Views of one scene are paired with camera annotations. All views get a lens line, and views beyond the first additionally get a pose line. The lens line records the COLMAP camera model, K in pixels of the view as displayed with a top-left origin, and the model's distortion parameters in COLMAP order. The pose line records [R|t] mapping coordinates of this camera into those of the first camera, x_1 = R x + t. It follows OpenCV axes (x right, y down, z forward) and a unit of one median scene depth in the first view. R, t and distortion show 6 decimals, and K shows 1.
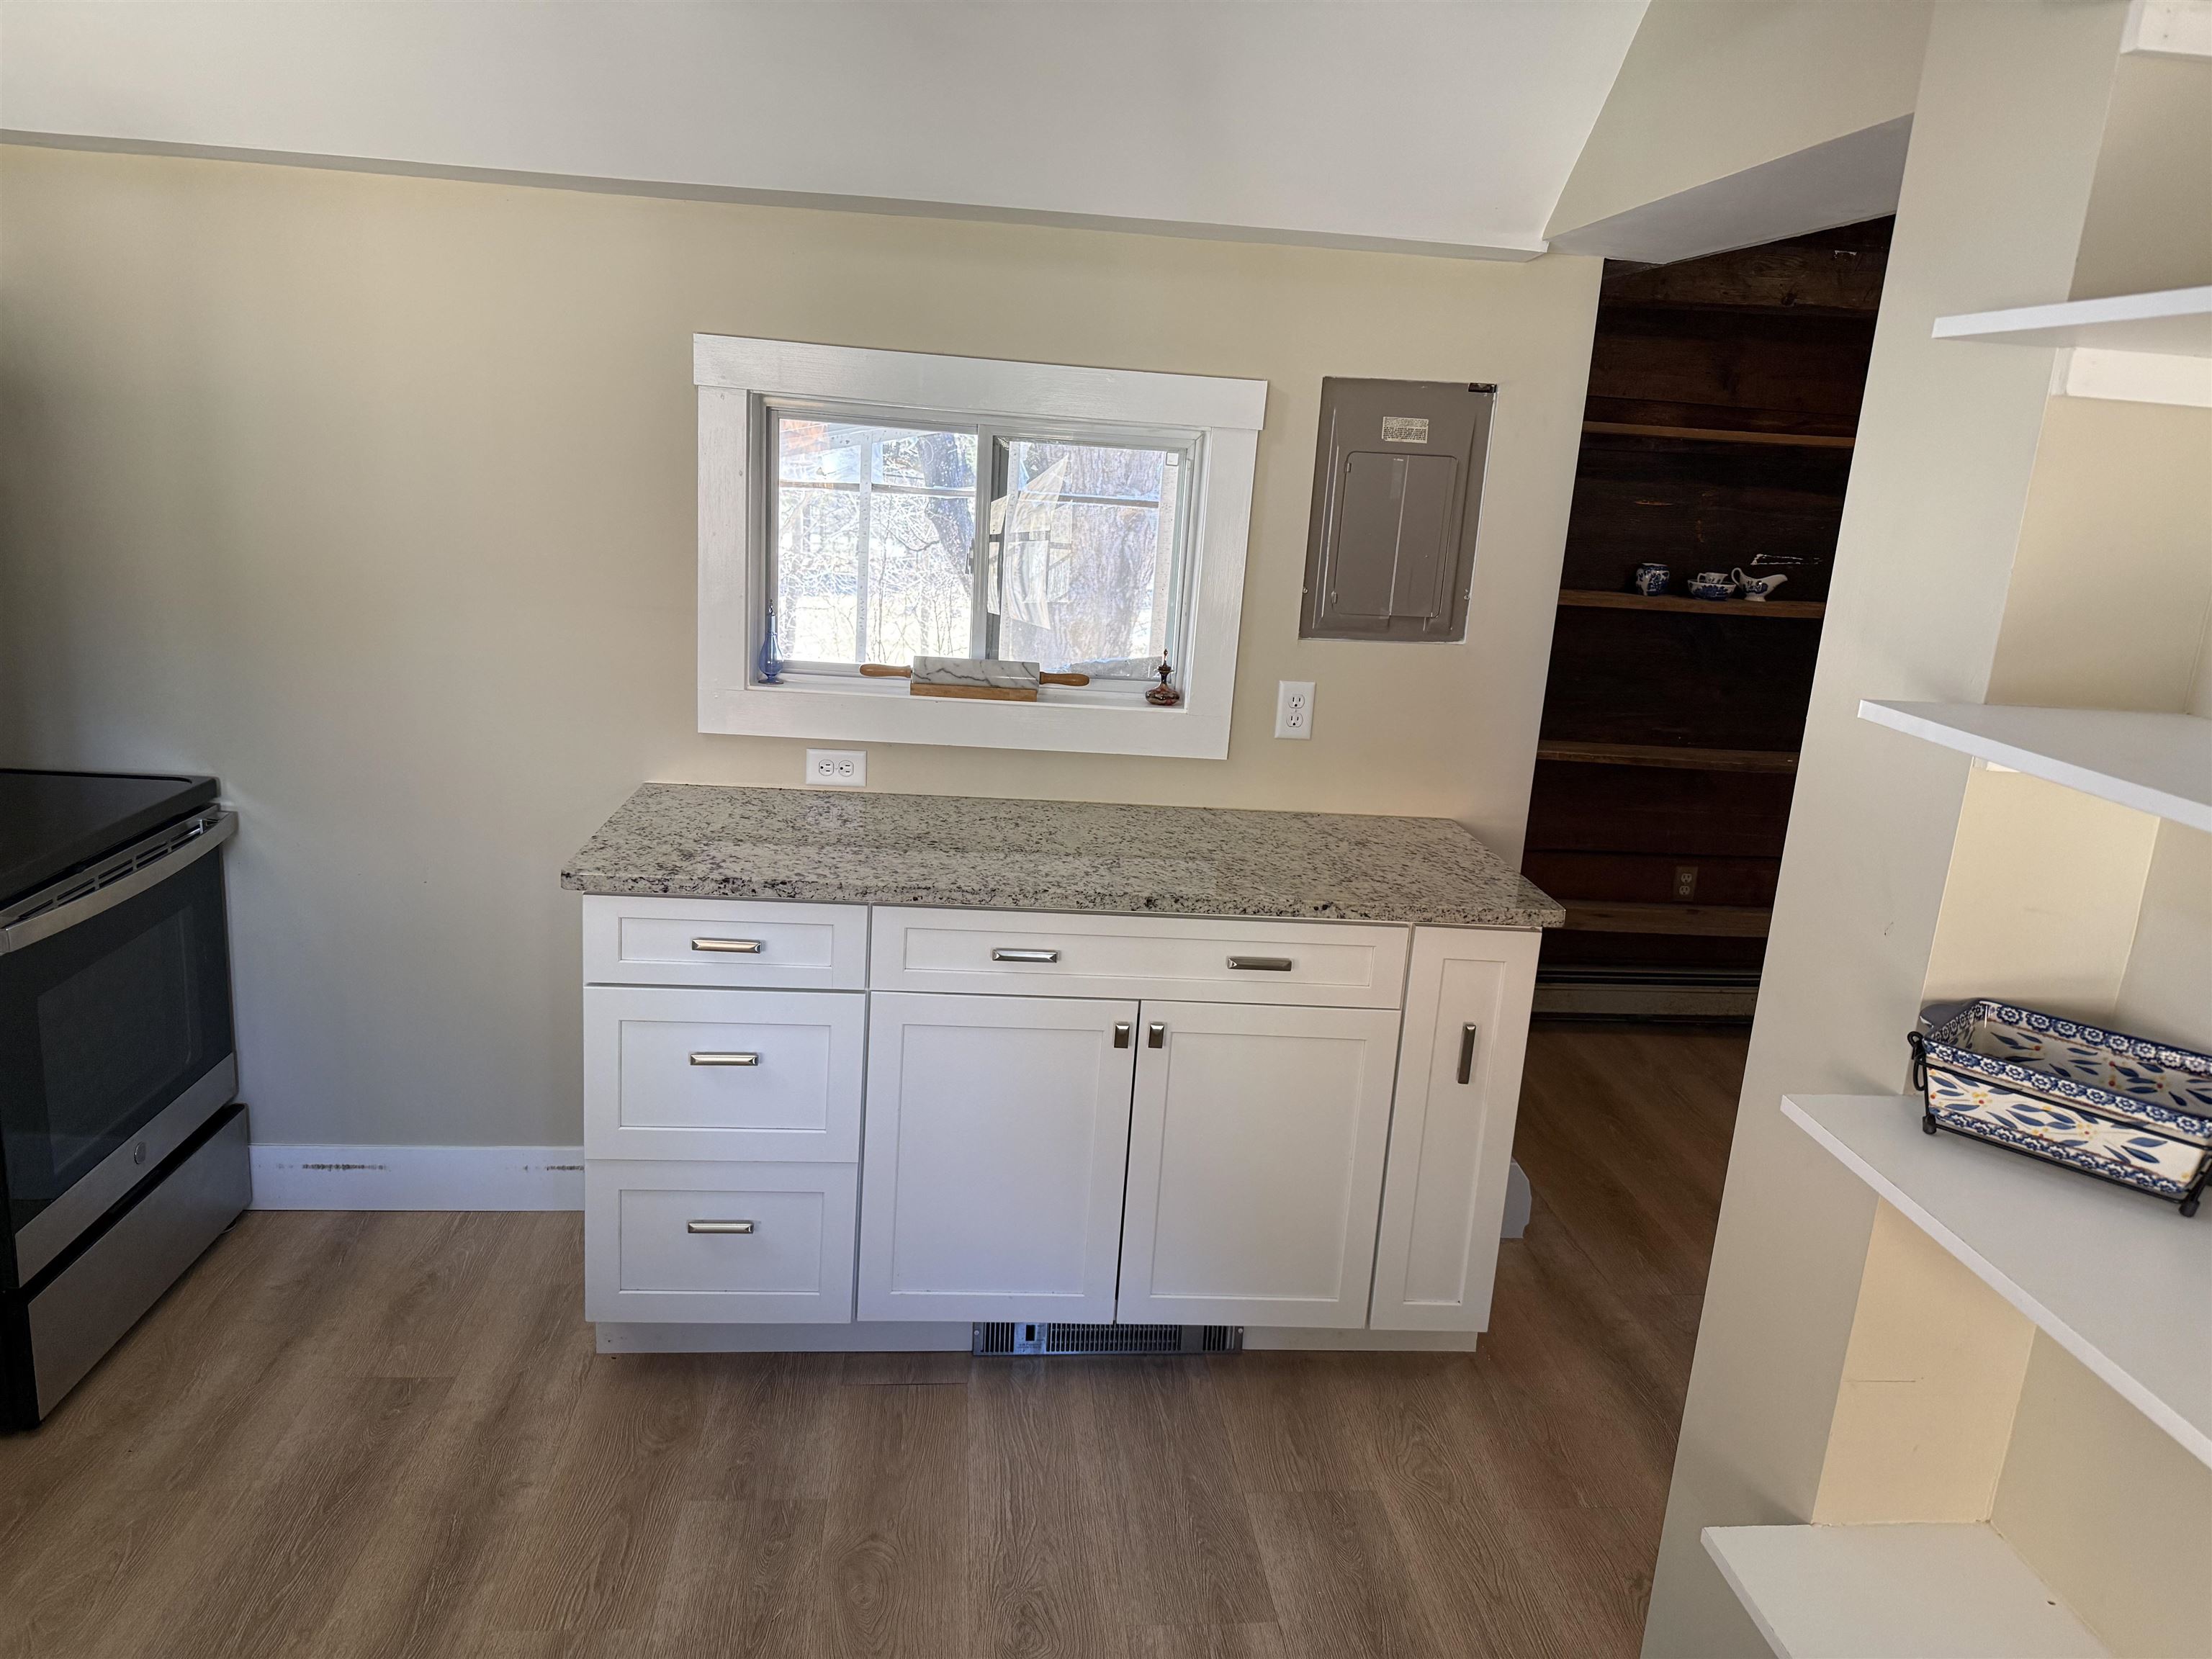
lens RADIAL K [[1549.7, 0, 1110.1], [0, 1549.7, 826.6], [0, 0, 1]] dist [0.078301, -0.122707]
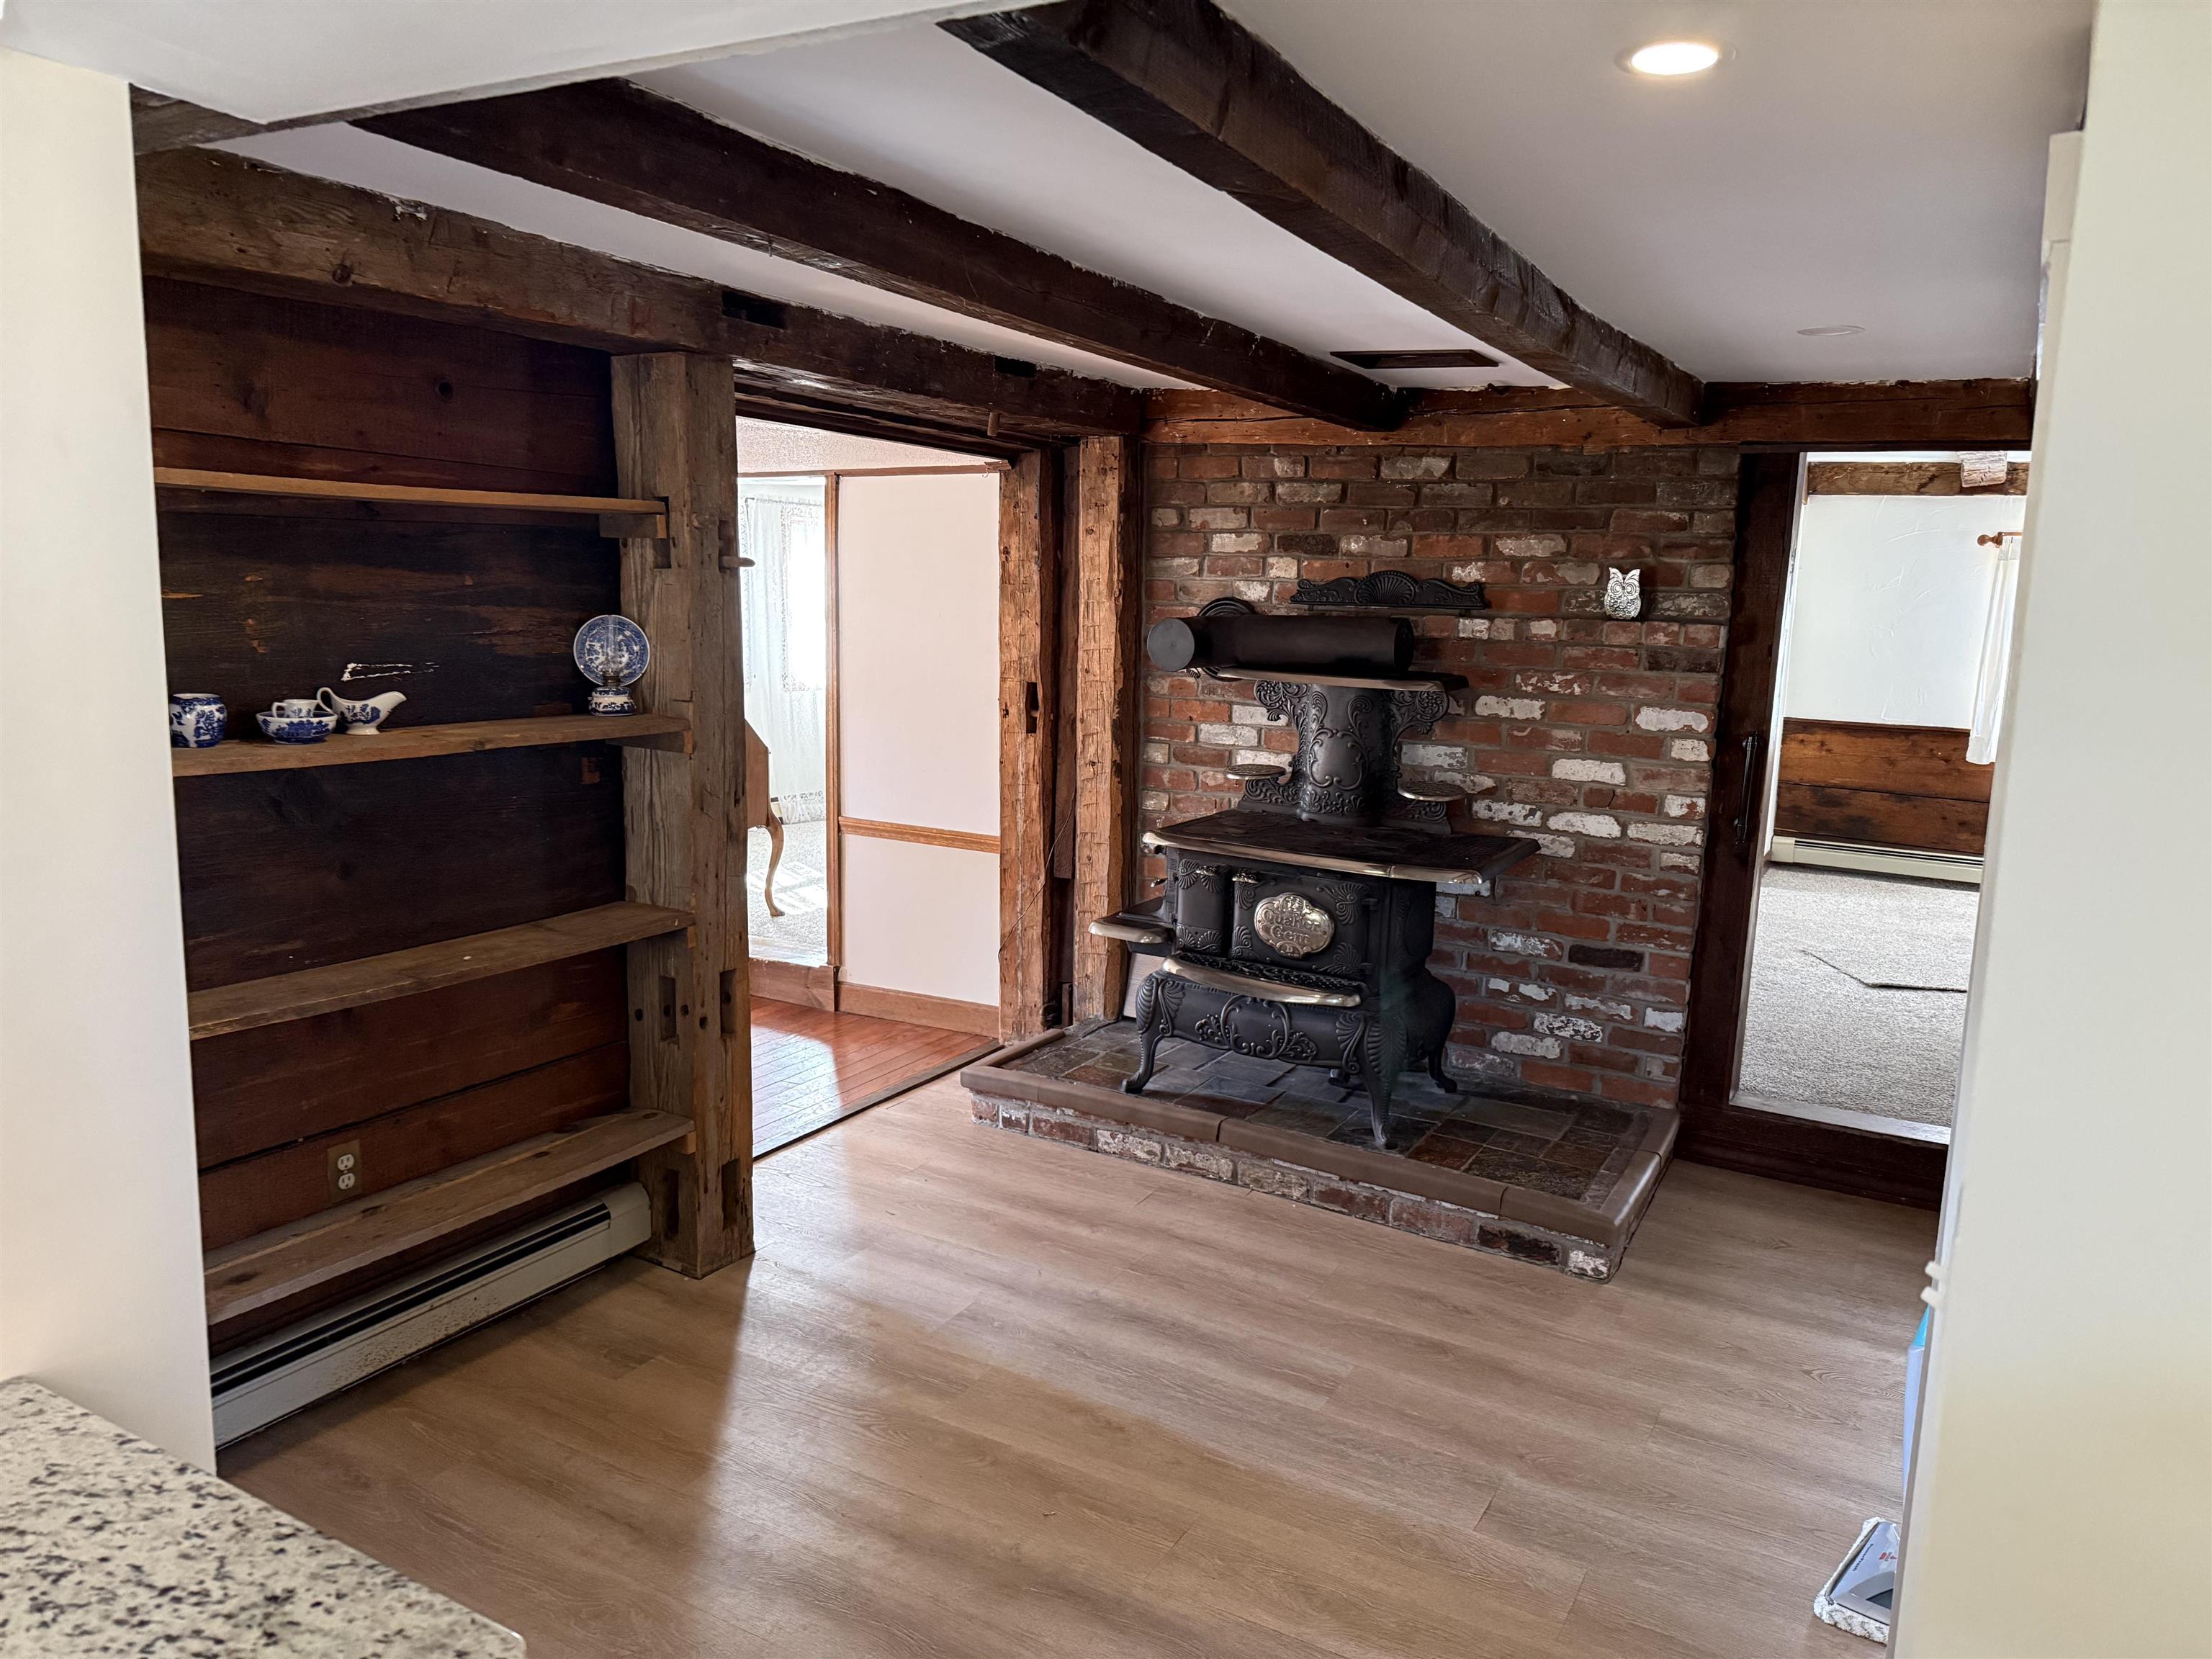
lens RADIAL K [[1549.7, 0, 1114.0], [0, 1549.7, 830.4], [0, 0, 1]] dist [0.078301, -0.122707]
pose [[0.575457, -0.170737, 0.799811, 0.058946], [0.196553, 0.978174, 0.067395, -0.088016], [-0.793862, 0.118422, 0.596456, 0.364136]]
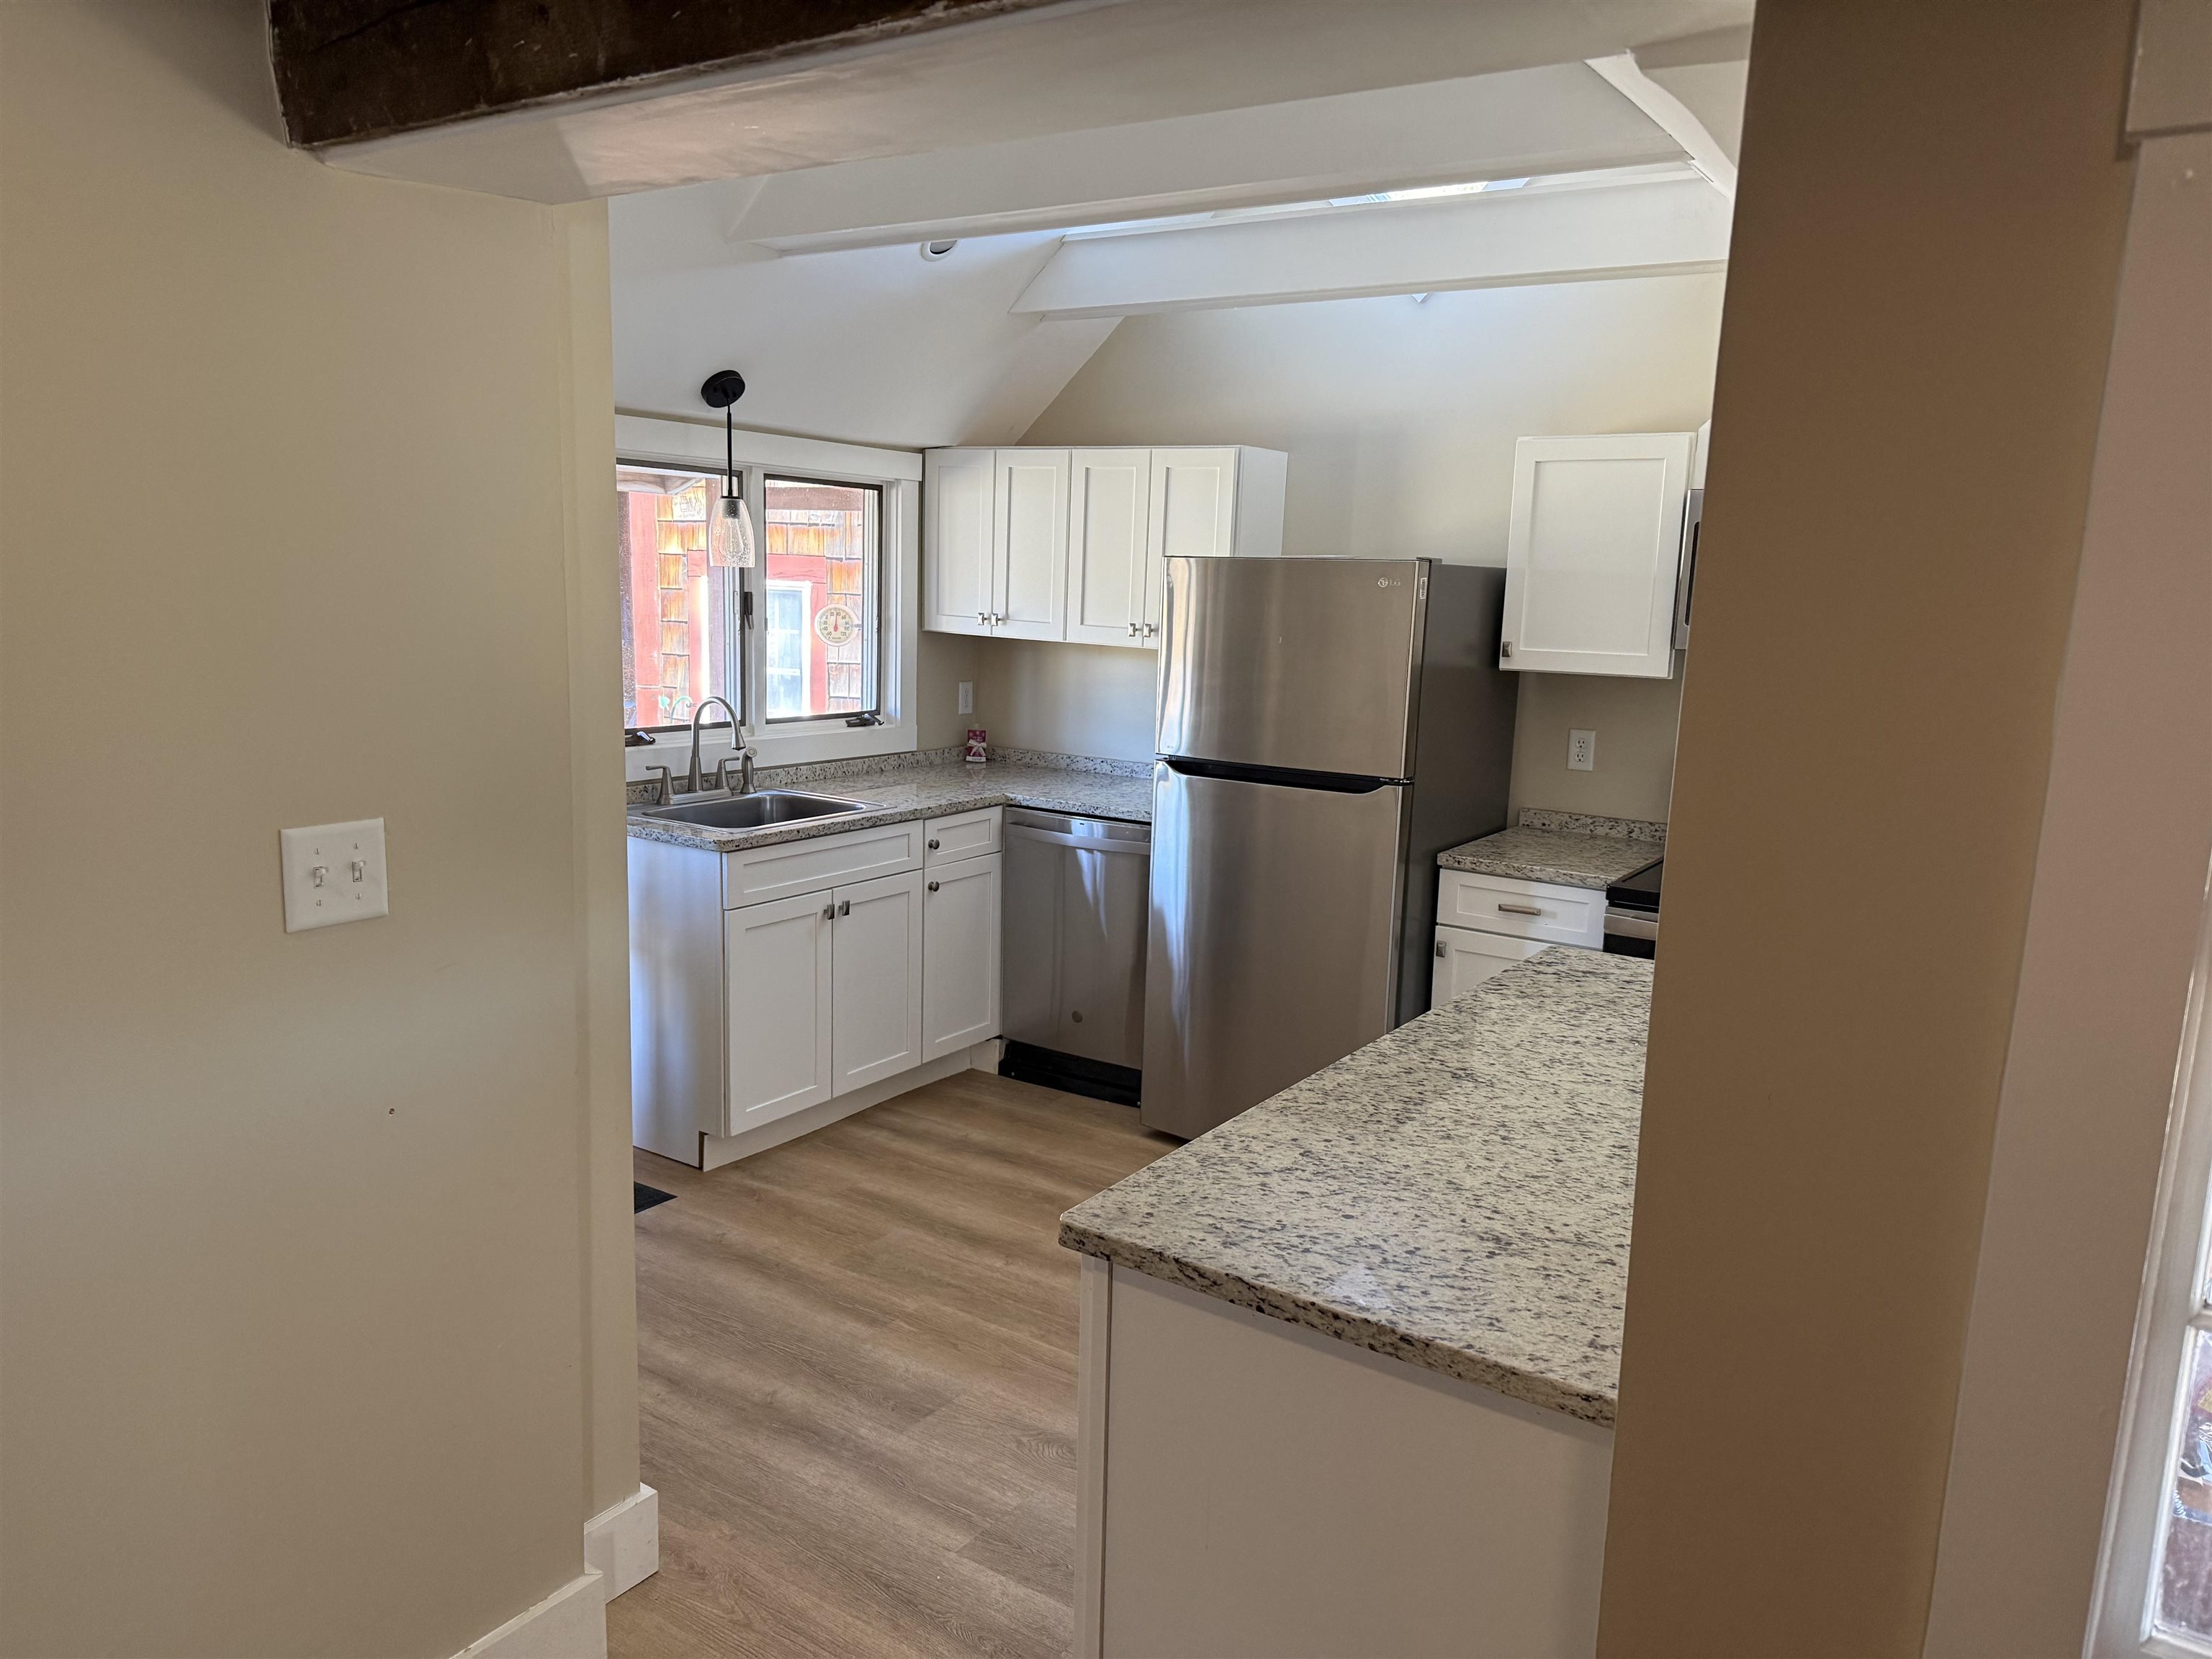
lens RADIAL K [[1549.7, 0, 1107.9], [0, 1549.7, 838.4], [0, 0, 1]] dist [0.078301, -0.122707]
pose [[-0.627084, 0.053310, -0.777126, 0.790149], [-0.251466, 0.930384, 0.266739, -0.277812], [0.737245, 0.362689, -0.570023, 1.353615]]
